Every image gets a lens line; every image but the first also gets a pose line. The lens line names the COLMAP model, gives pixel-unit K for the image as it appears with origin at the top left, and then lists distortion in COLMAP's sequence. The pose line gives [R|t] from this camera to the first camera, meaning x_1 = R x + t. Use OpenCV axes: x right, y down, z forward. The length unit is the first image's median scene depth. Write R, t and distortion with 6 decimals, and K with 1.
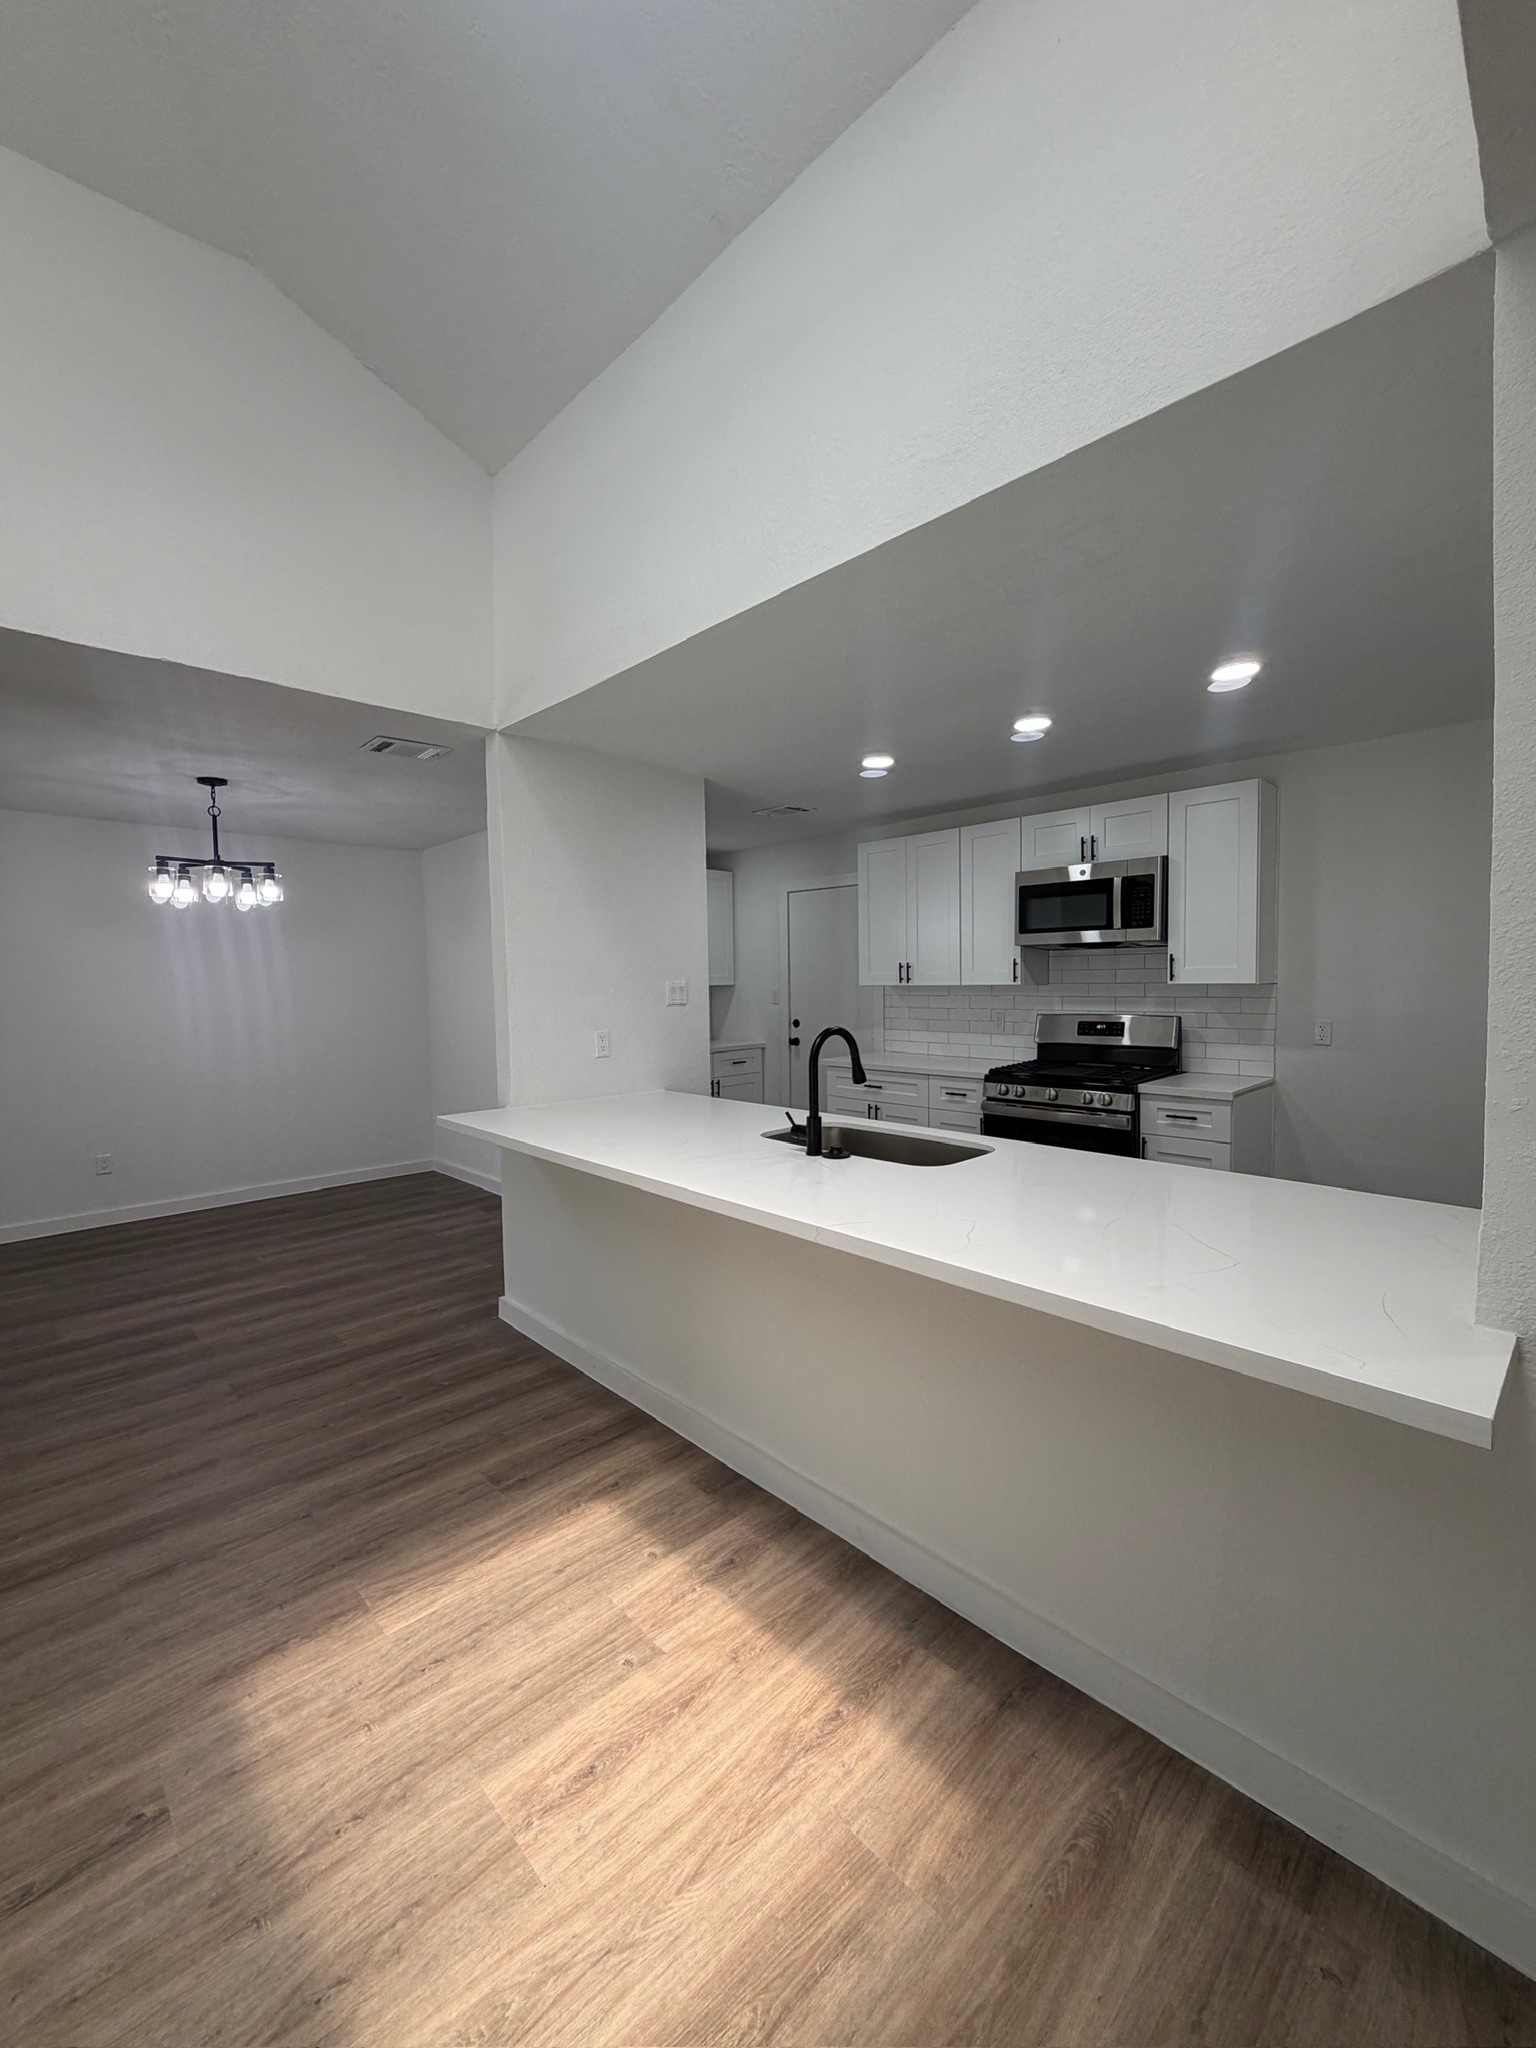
lens RADIAL K [[819.6, 0, 766.9], [0, 819.6, 1030.9], [0, 0, 1]] dist [-0.003744, 0.000172]
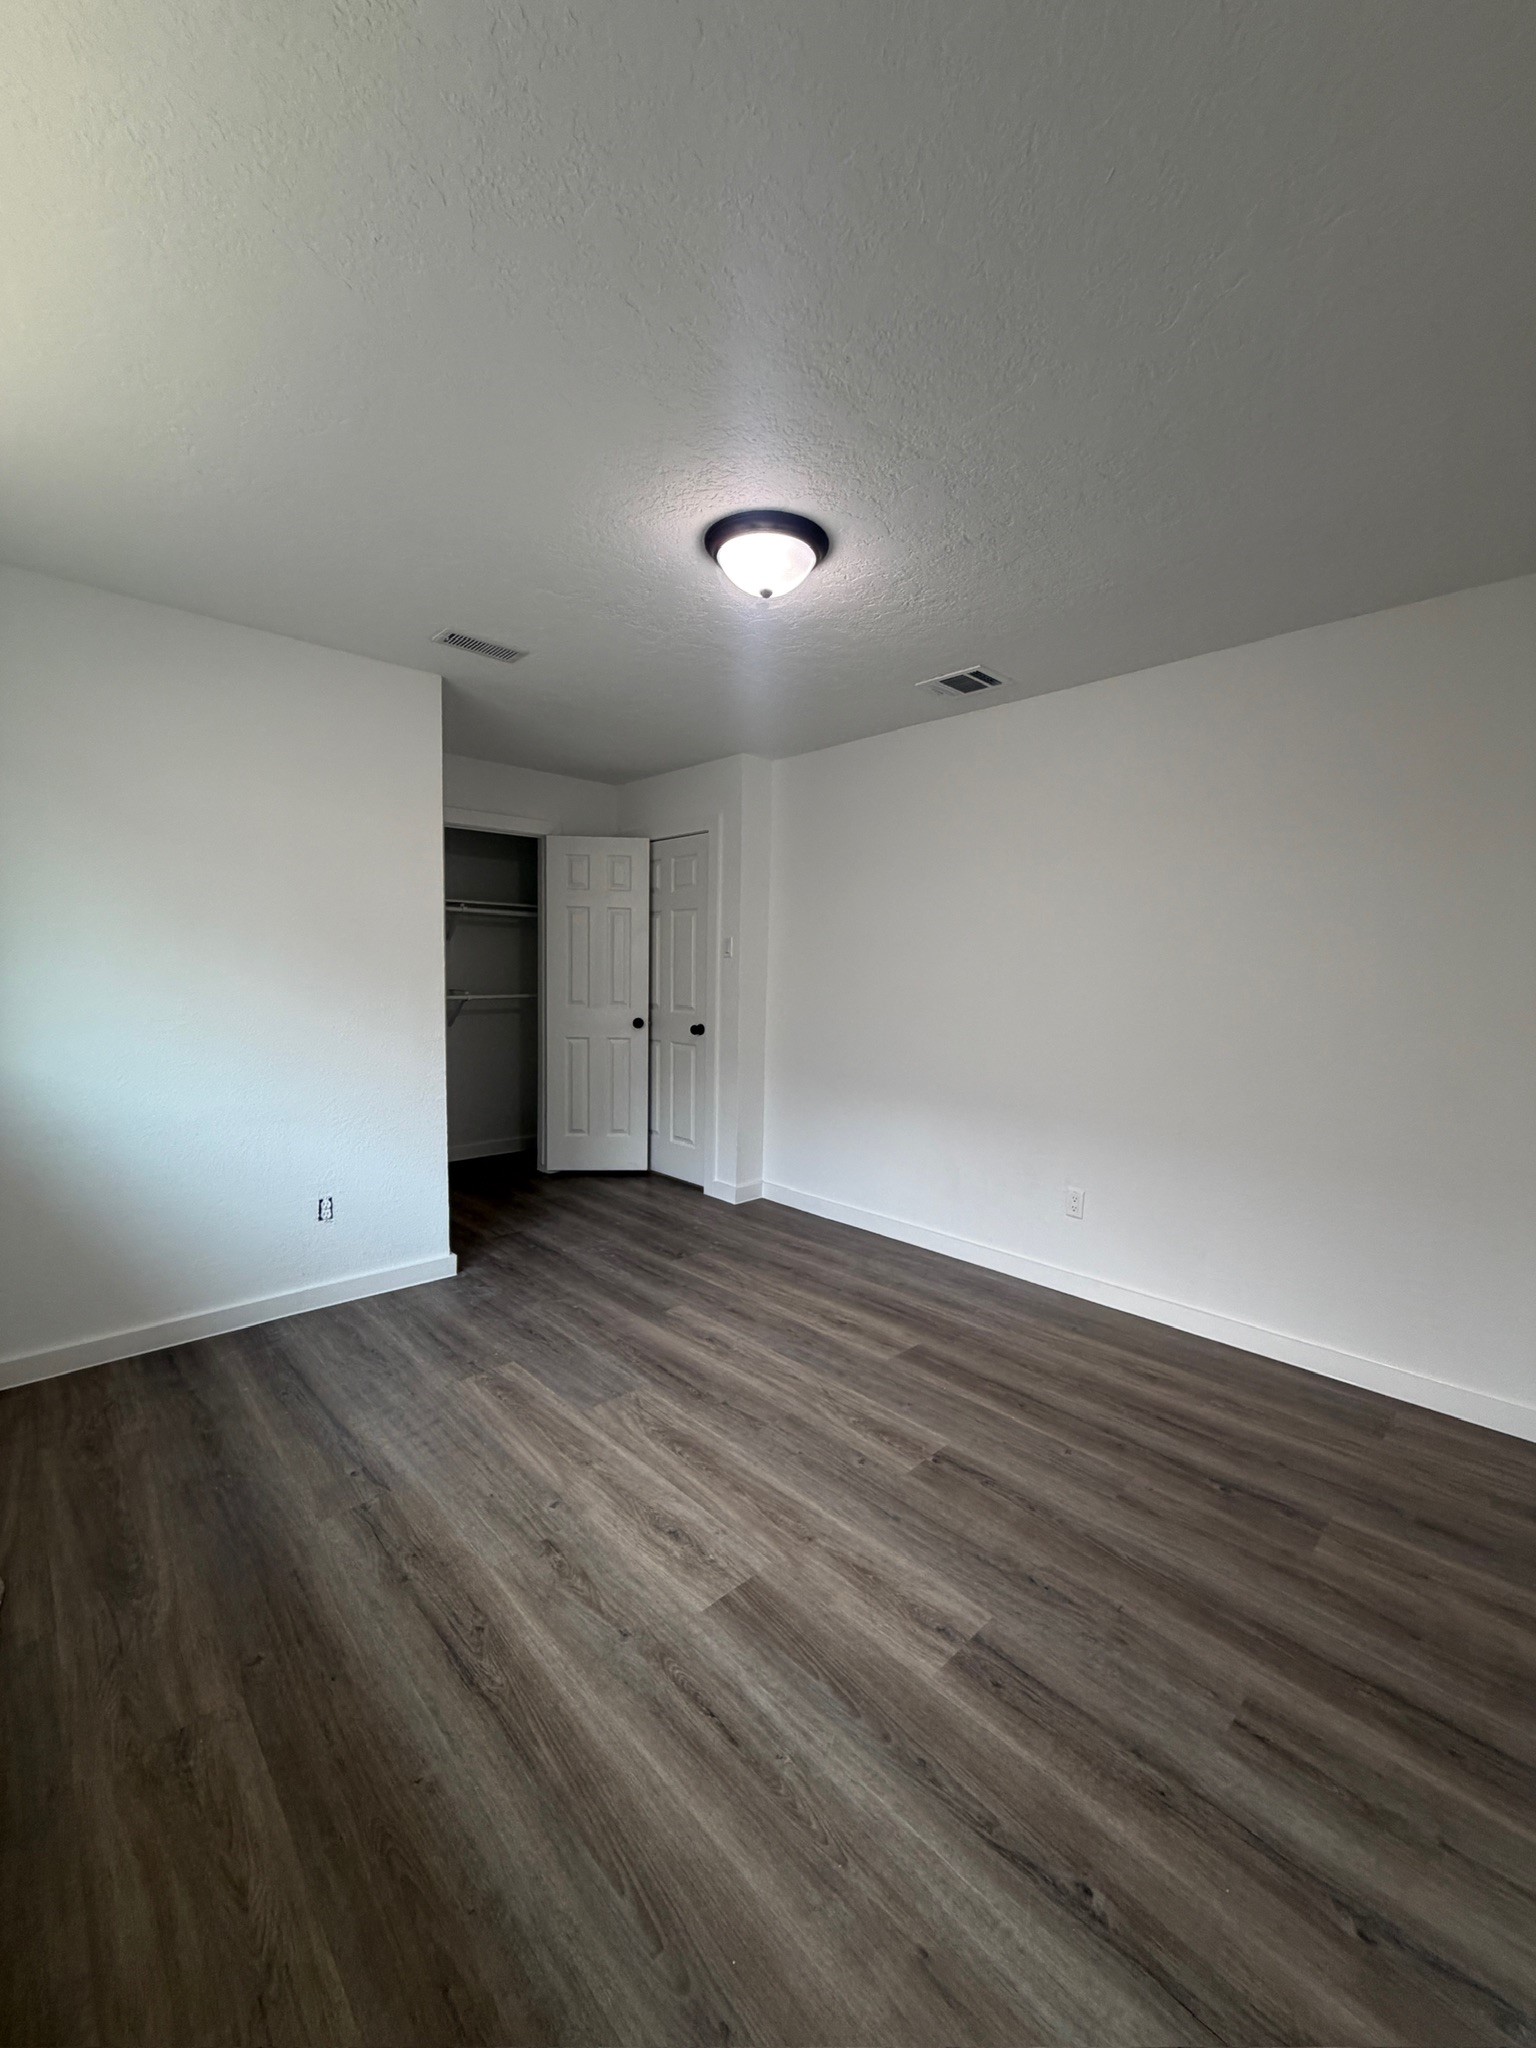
lens RADIAL K [[819.6, 0, 772.2], [0, 819.6, 1018.1], [0, 0, 1]] dist [-0.003744, 0.000172]
pose [[-0.000017, -0.073872, 0.997268, -1.391657], [0.041542, 0.996407, 0.073809, -0.004531], [-0.999137, 0.041429, 0.003051, 1.323399]]
